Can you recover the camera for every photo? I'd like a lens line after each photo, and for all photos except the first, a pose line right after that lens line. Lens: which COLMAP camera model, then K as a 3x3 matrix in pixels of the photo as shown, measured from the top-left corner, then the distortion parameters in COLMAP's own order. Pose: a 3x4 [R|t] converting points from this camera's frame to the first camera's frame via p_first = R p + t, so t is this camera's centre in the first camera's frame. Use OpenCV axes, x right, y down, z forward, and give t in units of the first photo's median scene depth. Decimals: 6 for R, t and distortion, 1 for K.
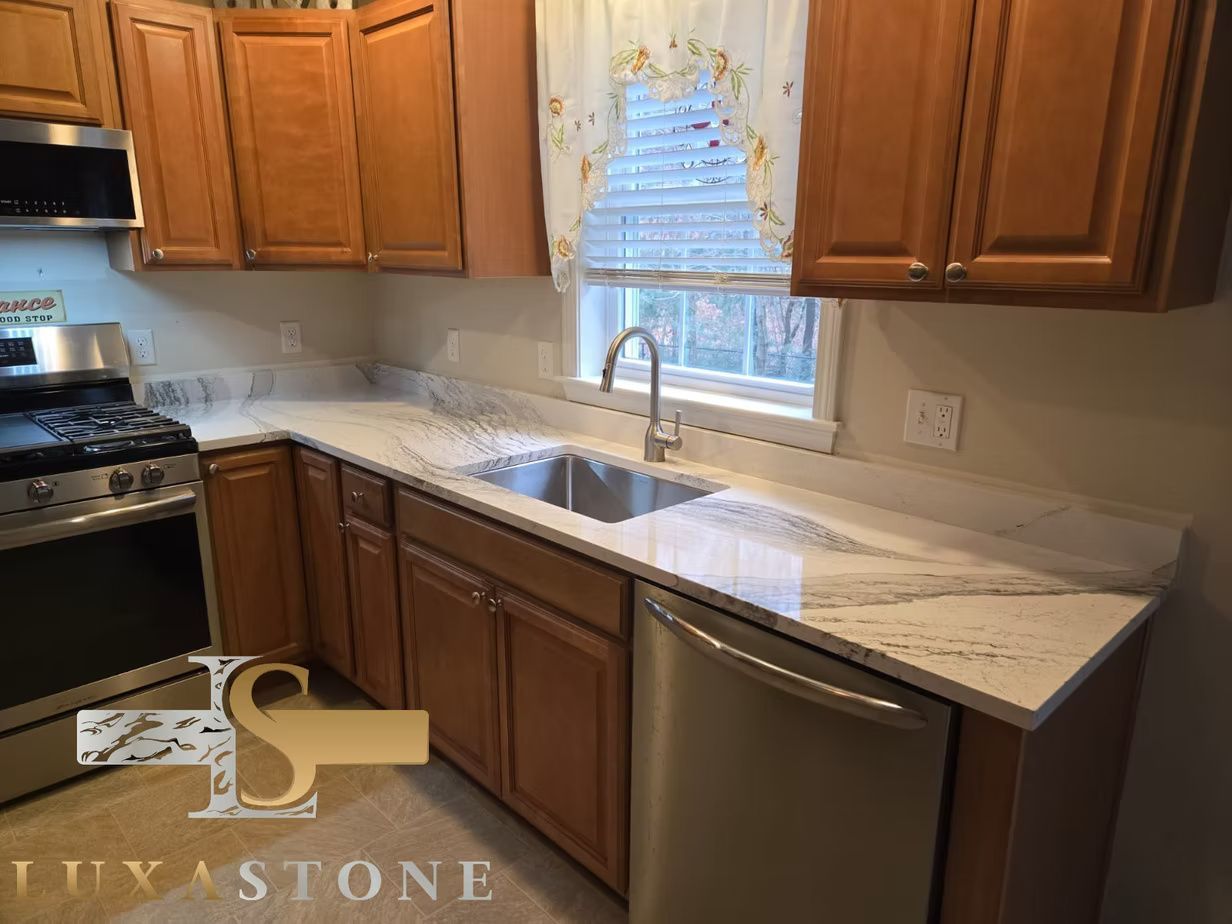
lens RADIAL K [[828.6, 0, 619.7], [0, 828.6, 456.7], [0, 0, 1]] dist [0.079359, -0.068874]
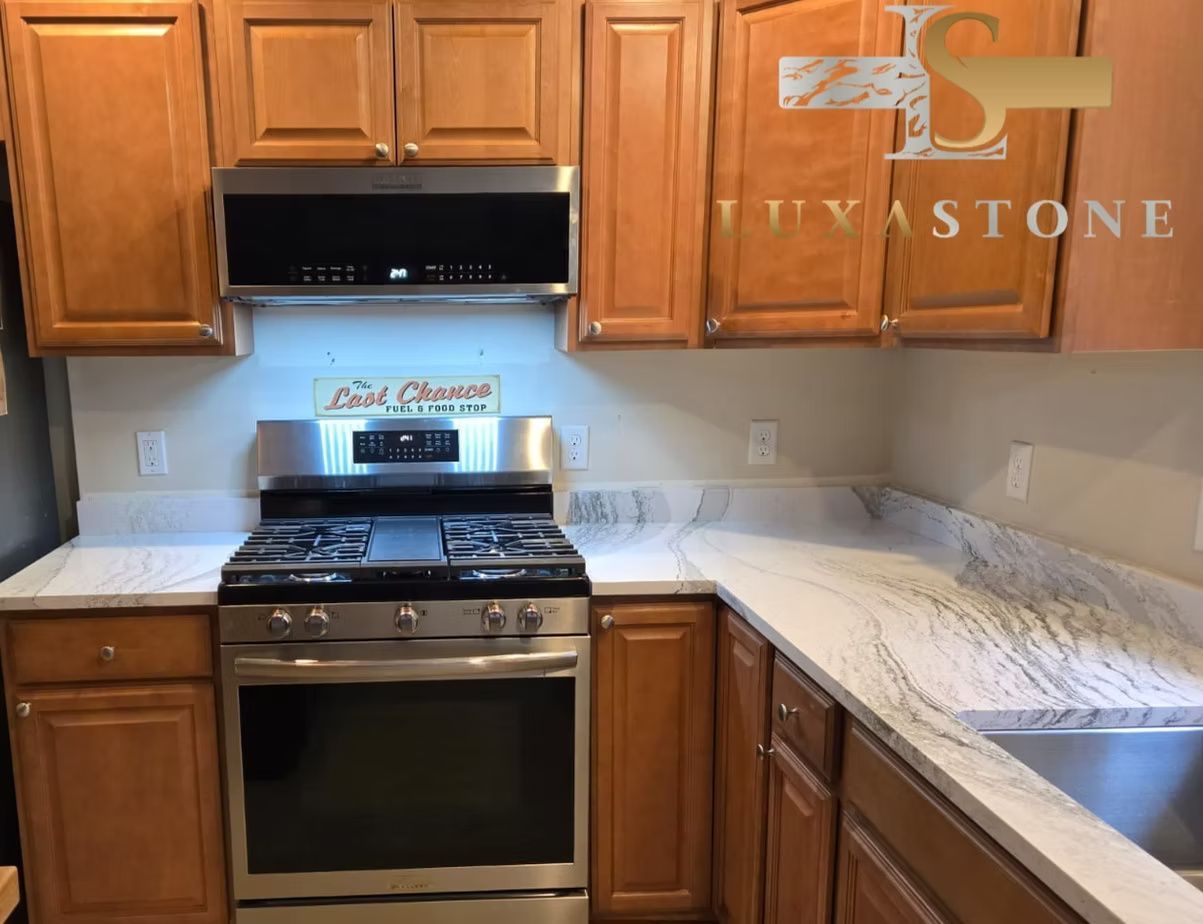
lens RADIAL K [[780.0, 0, 600.1], [0, 780.0, 506.5], [0, 0, 1]] dist [0.062601, -0.059474]
pose [[0.732566, 0.119120, -0.670193, -0.048977], [-0.144395, 0.989356, 0.018015, -0.089180], [0.665205, 0.083576, 0.741969, 0.465320]]
